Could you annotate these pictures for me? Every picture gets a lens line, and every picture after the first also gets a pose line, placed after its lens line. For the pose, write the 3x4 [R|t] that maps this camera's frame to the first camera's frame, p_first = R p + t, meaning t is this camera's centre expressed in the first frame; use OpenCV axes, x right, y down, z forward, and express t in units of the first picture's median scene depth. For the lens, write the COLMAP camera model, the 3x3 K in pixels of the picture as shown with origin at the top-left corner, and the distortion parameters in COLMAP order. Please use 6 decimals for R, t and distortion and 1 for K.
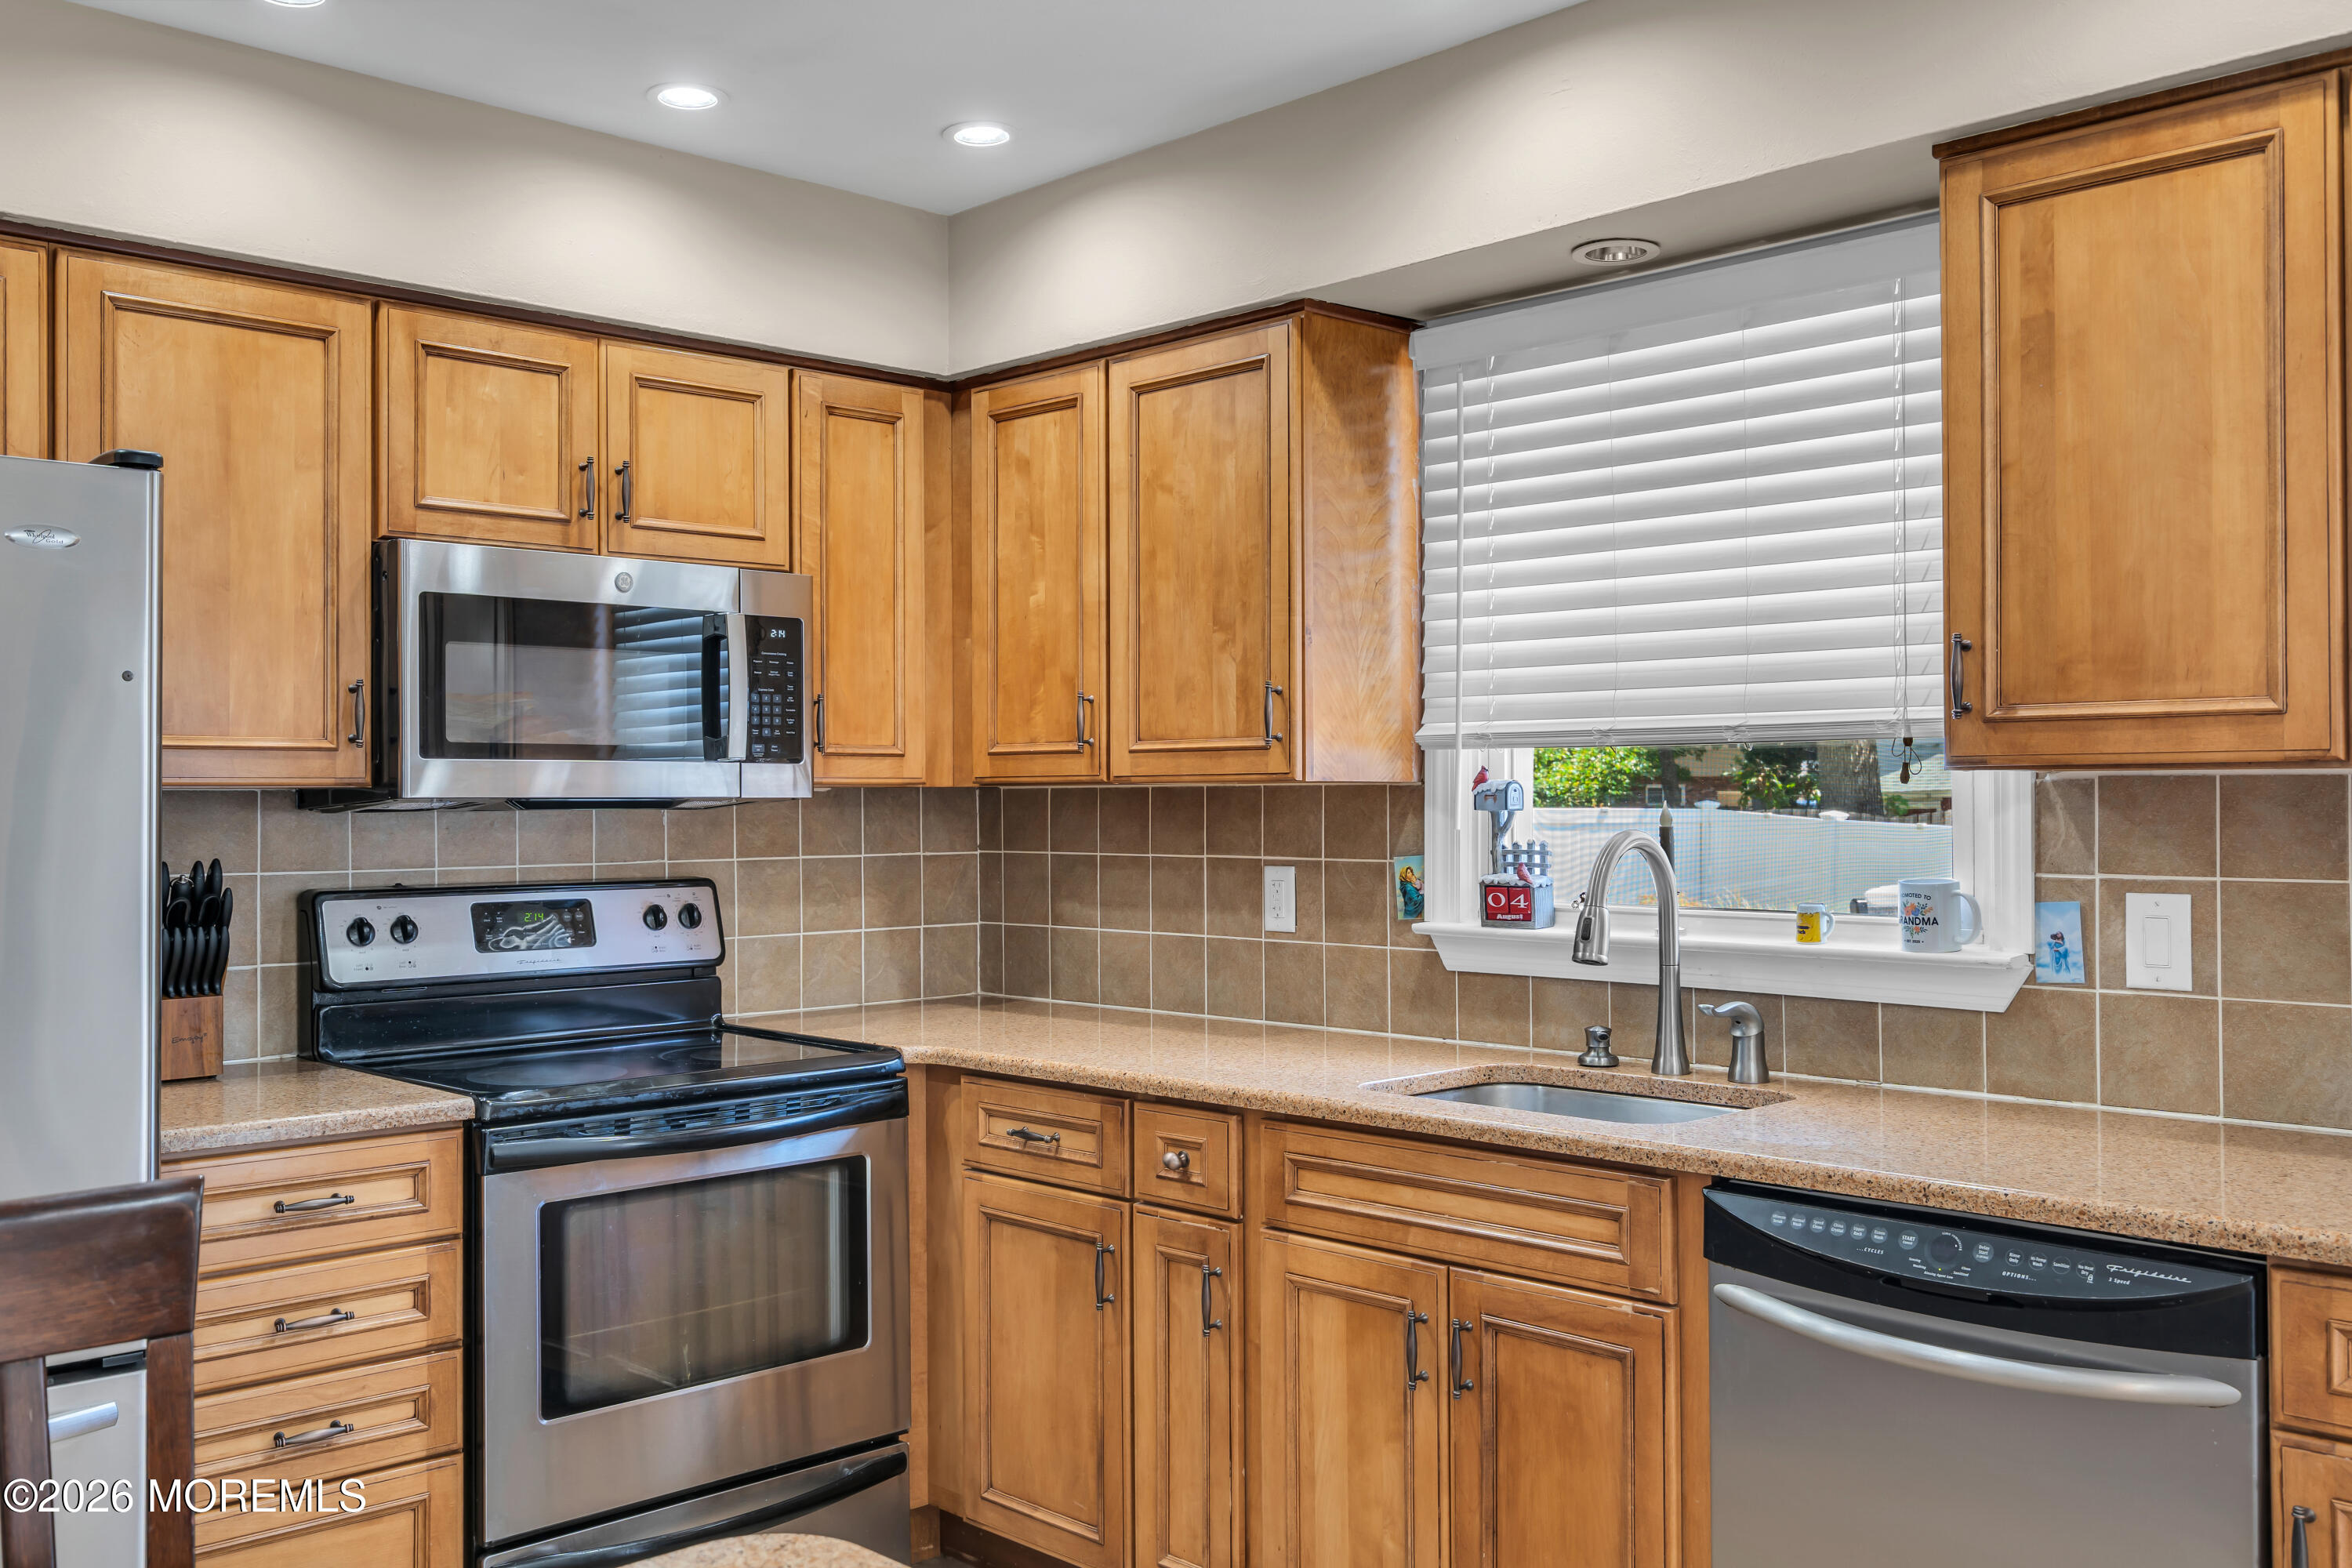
lens RADIAL K [[2060.9, 0, 1150.1], [0, 2060.9, 777.5], [0, 0, 1]] dist [0.007899, -0.014574]
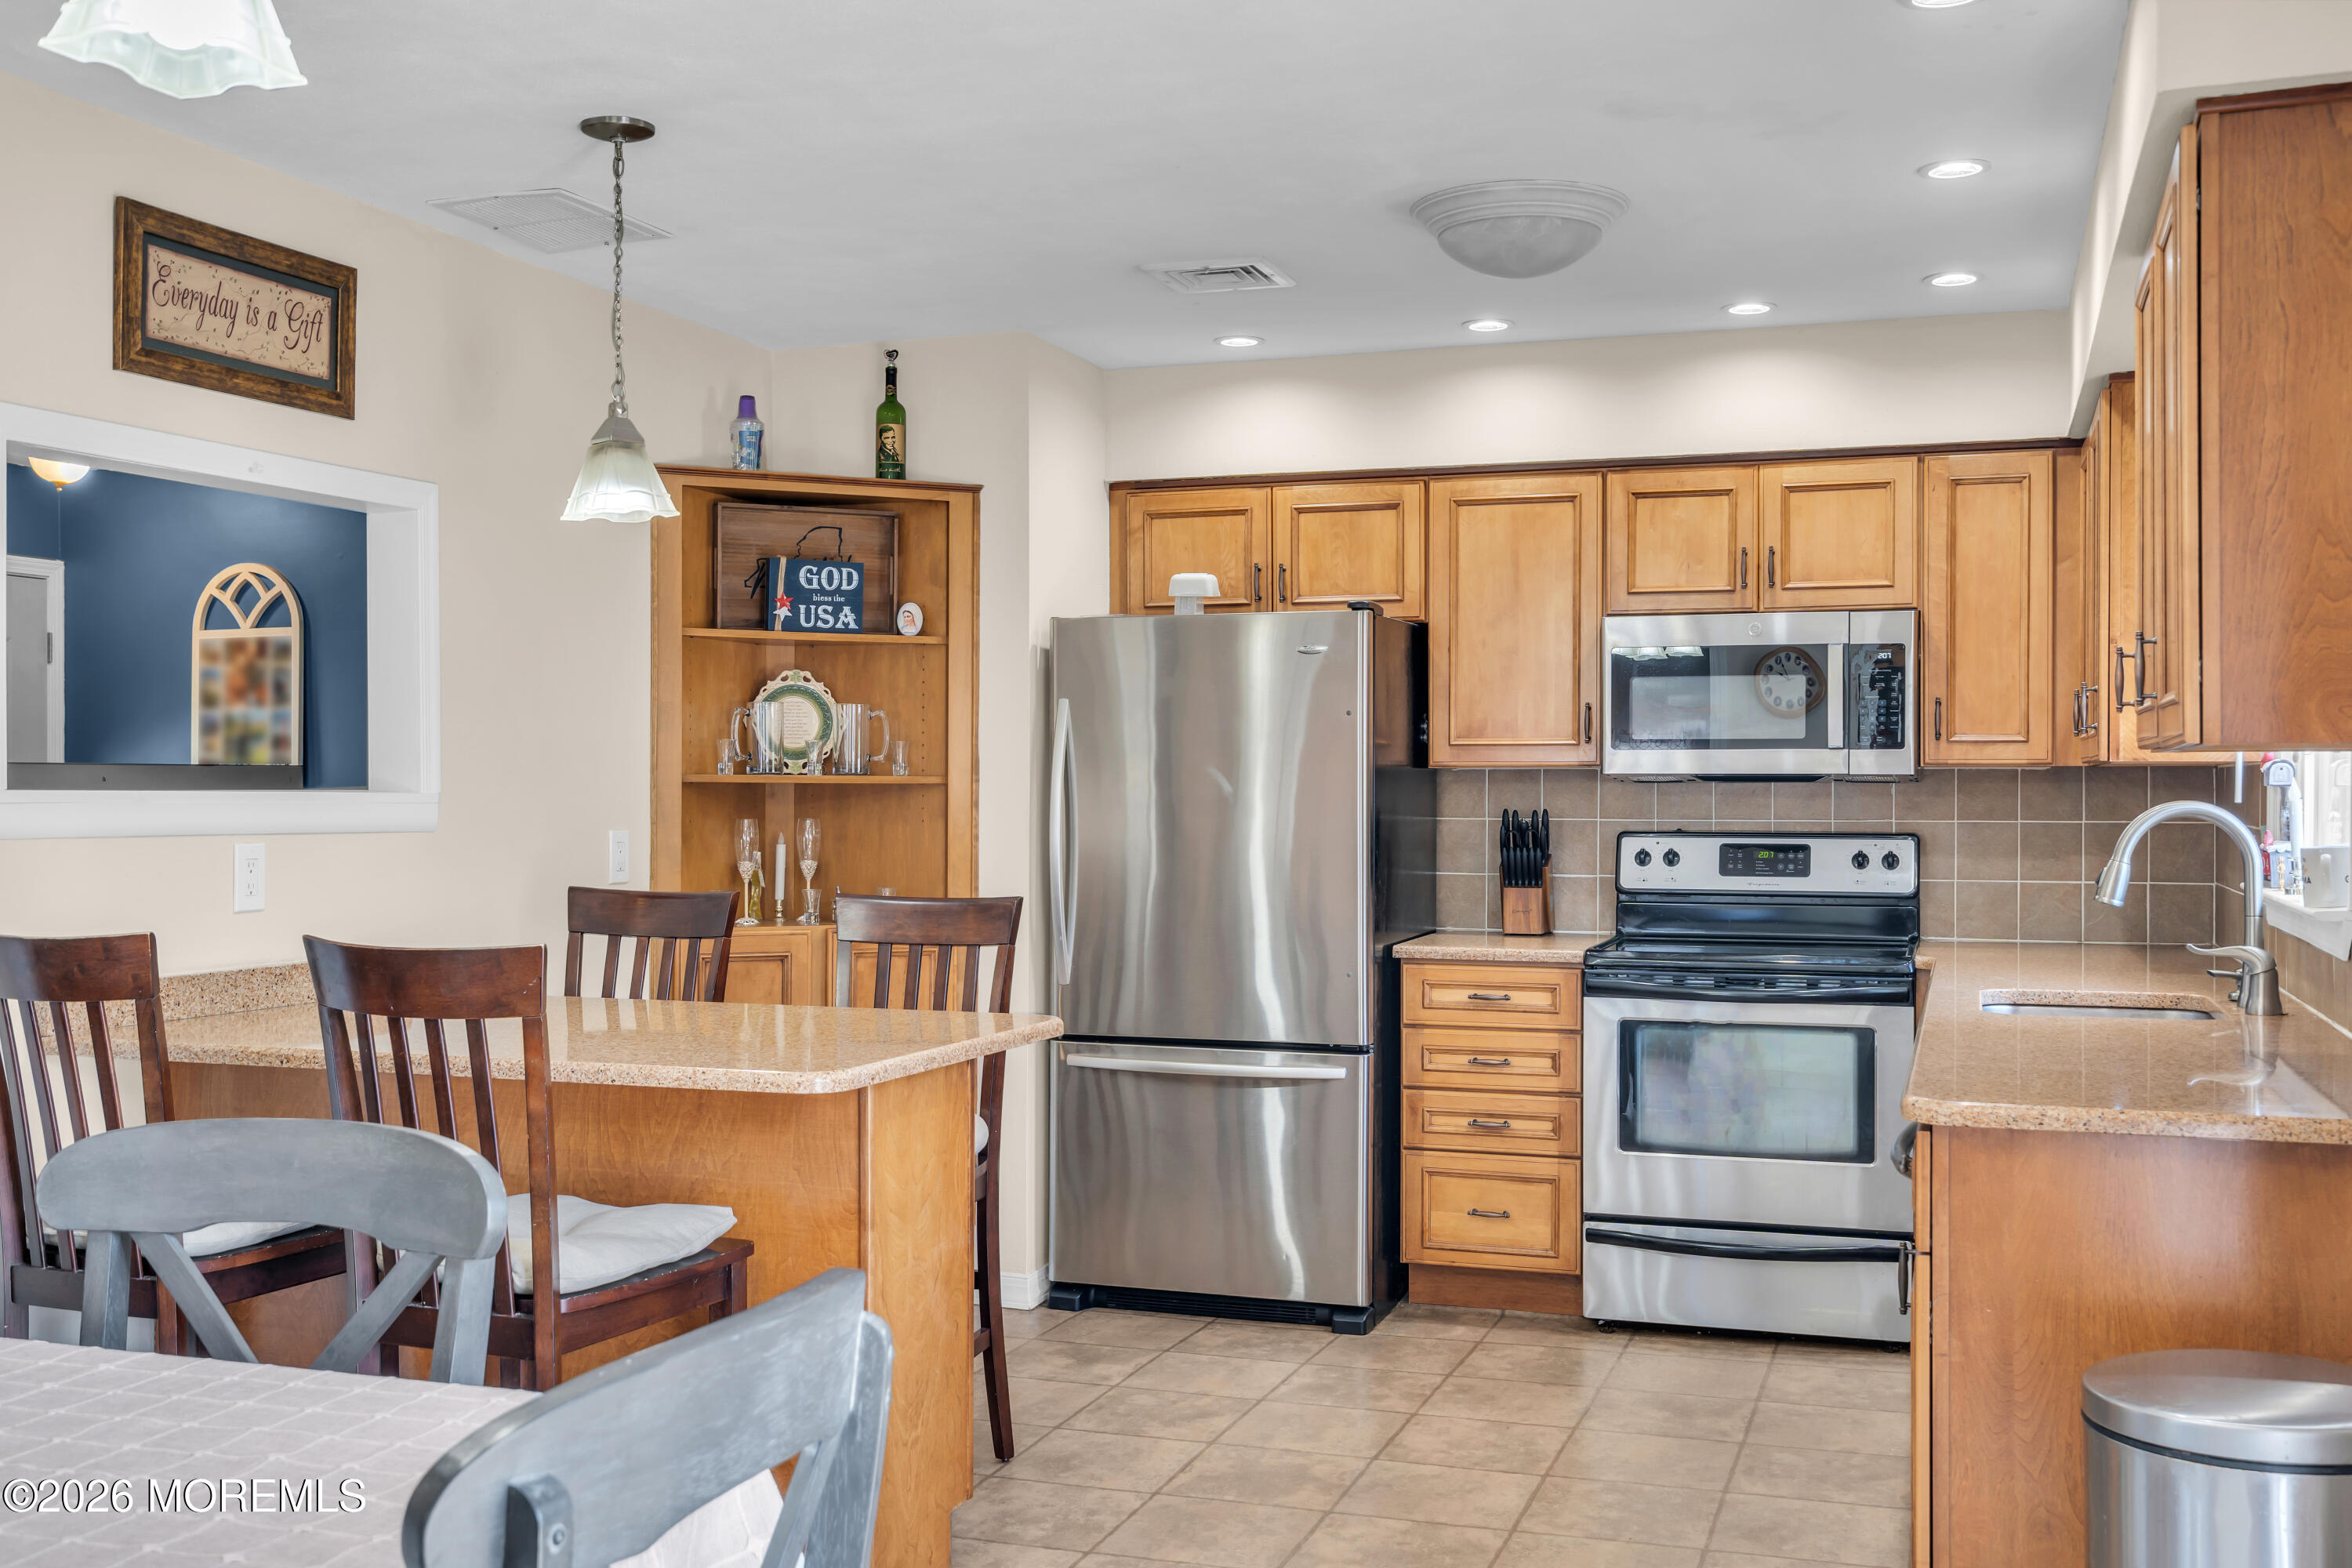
lens RADIAL K [[2322.7, 0, 1130.7], [0, 2322.7, 785.6], [0, 0, 1]] dist [-0.017014, 0.000000]
pose [[0.445845, 0.005472, -0.895094, 1.050894], [0.005694, 0.999944, 0.008949, 0.000671], [0.895092, -0.009087, 0.445788, -0.156746]]
